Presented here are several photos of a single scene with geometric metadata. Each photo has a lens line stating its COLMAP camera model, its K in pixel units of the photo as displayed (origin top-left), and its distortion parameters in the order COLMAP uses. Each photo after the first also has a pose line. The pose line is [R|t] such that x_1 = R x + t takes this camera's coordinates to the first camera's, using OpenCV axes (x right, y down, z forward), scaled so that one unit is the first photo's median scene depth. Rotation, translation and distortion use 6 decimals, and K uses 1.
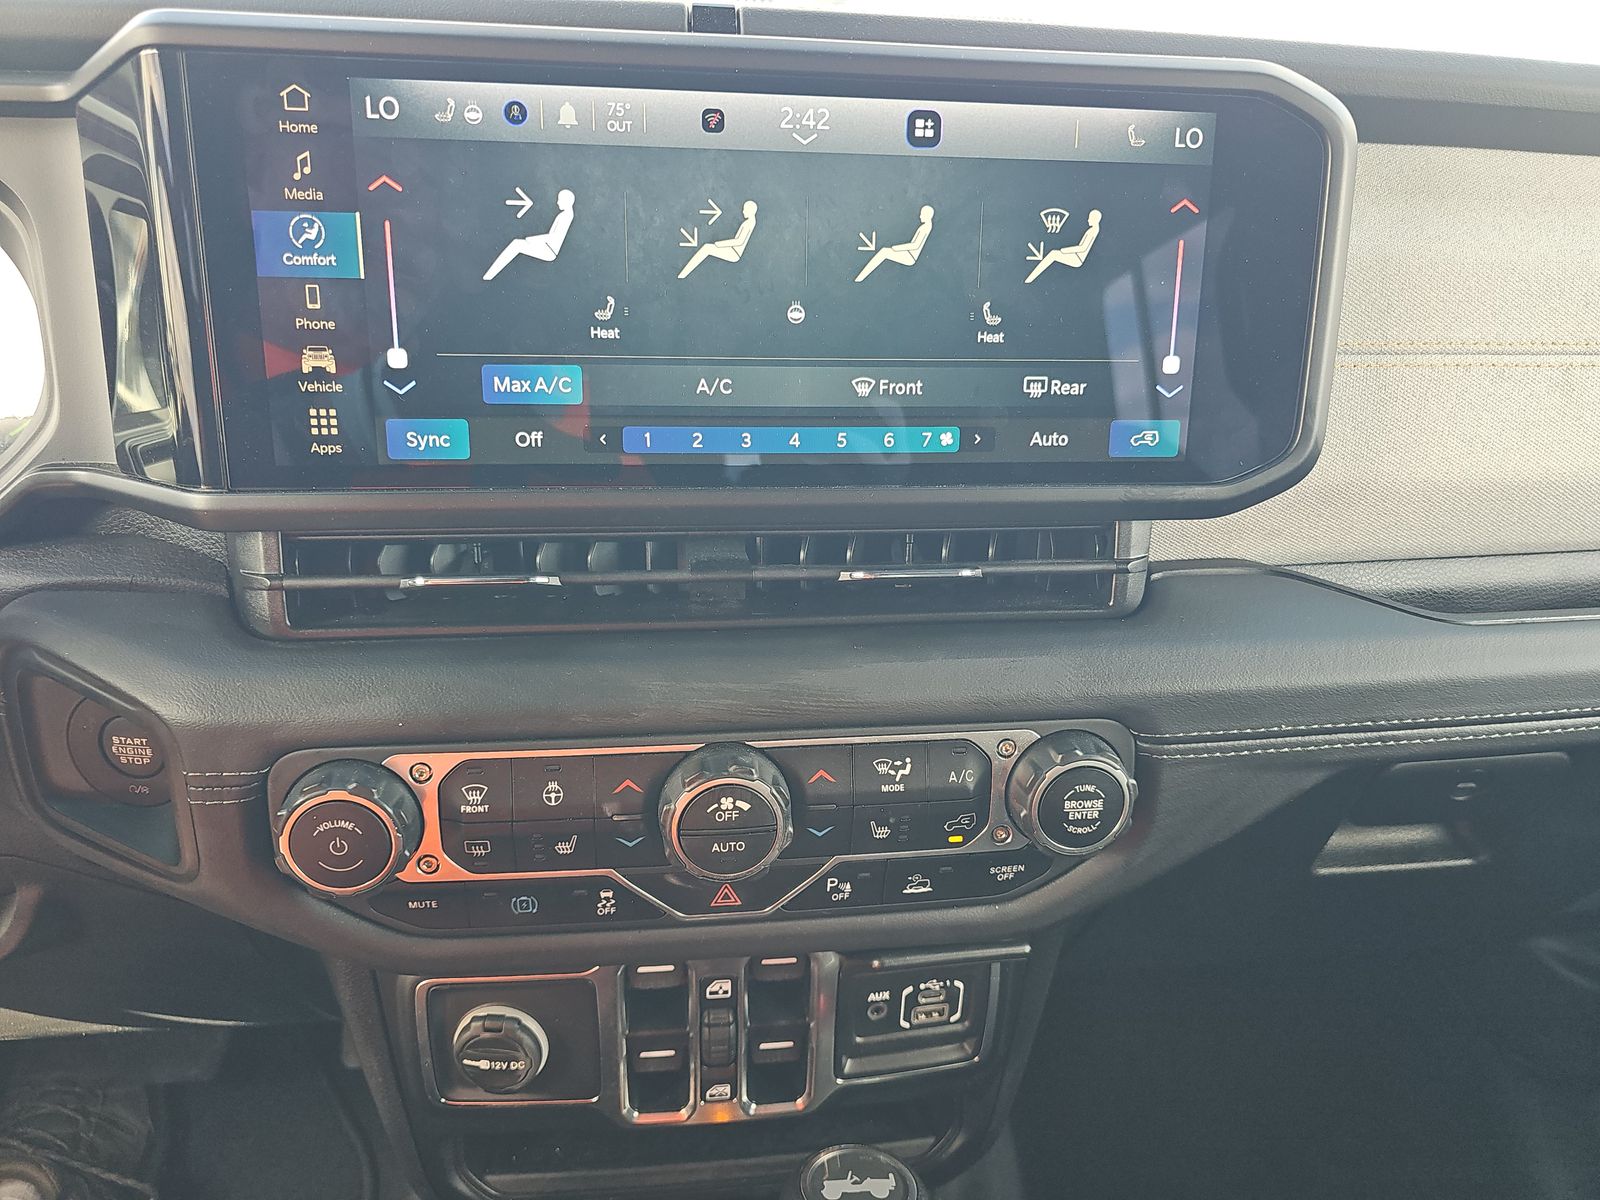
lens RADIAL K [[1086.7, 0, 809.7], [0, 1086.7, 608.8], [0, 0, 1]] dist [0.007474, -0.020818]
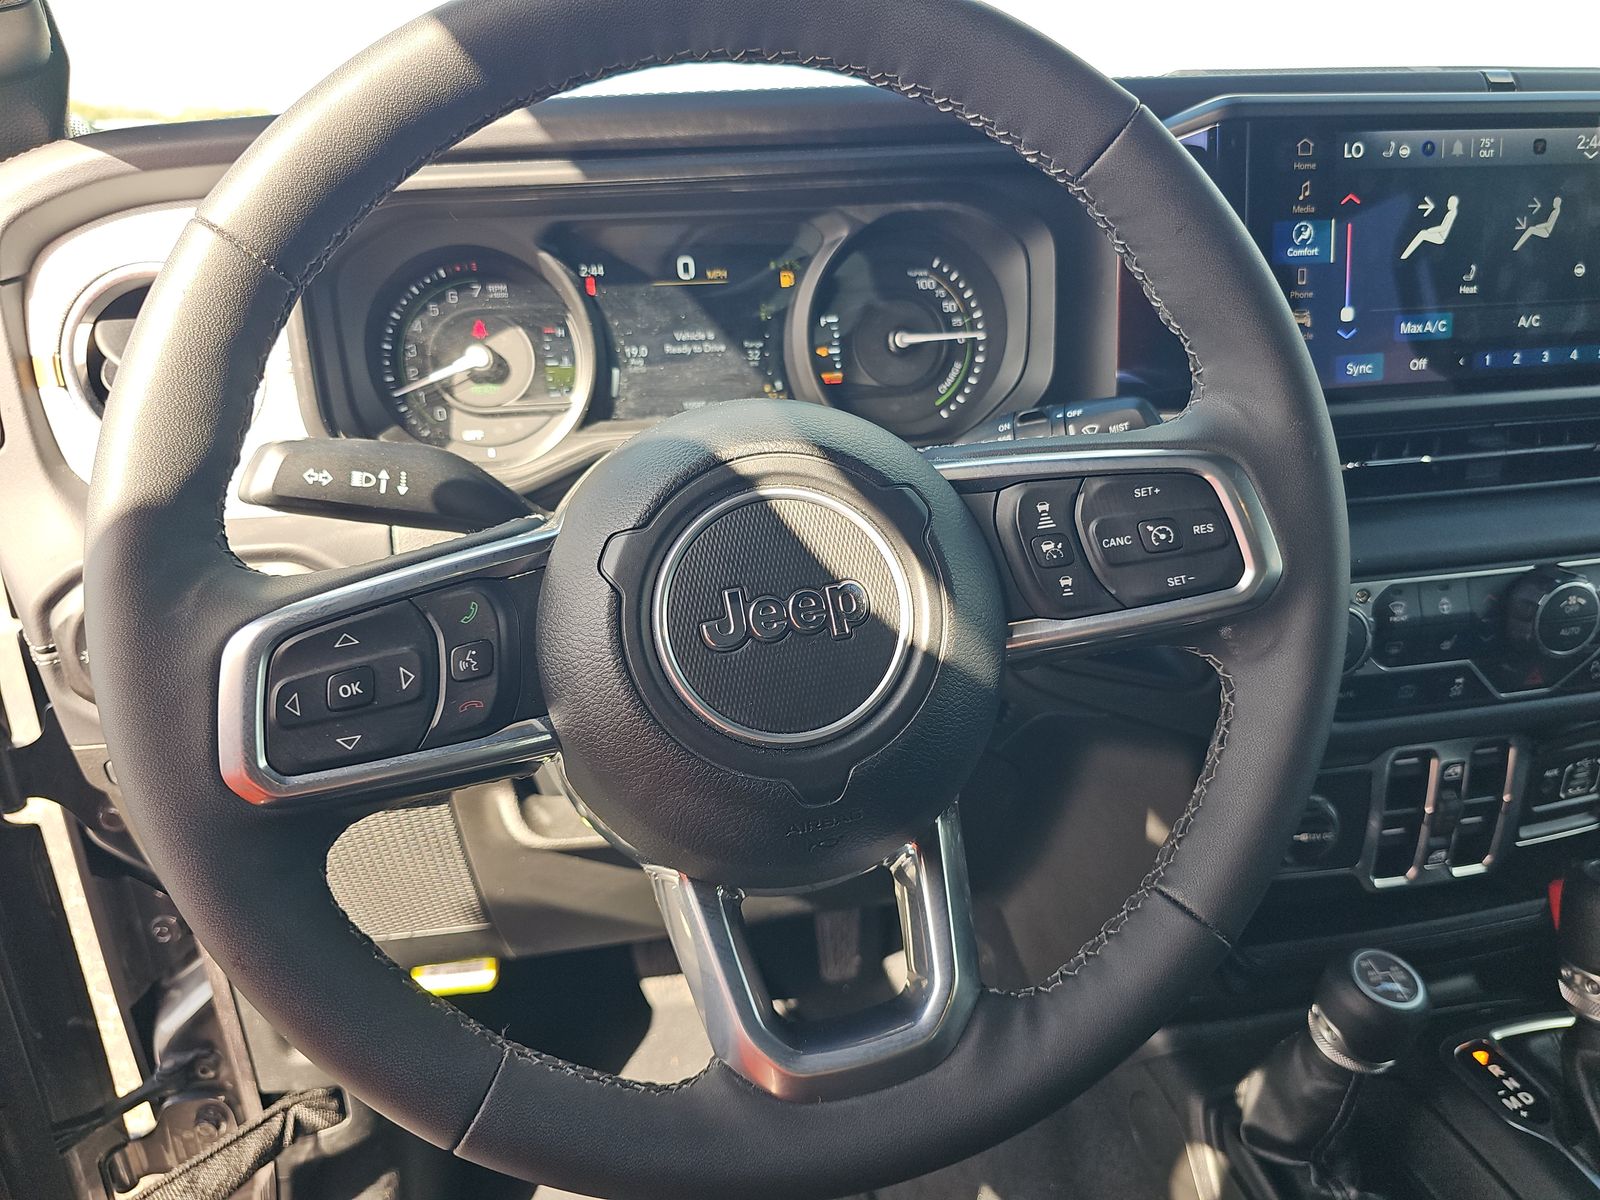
lens RADIAL K [[1086.7, 0, 788.2], [0, 1086.7, 592.9], [0, 0, 1]] dist [0.007474, -0.020818]
pose [[0.996460, -0.078494, 0.030108, -1.206800], [0.079759, 0.995869, -0.043408, 0.152653], [-0.026577, 0.045656, 0.998604, -0.448376]]
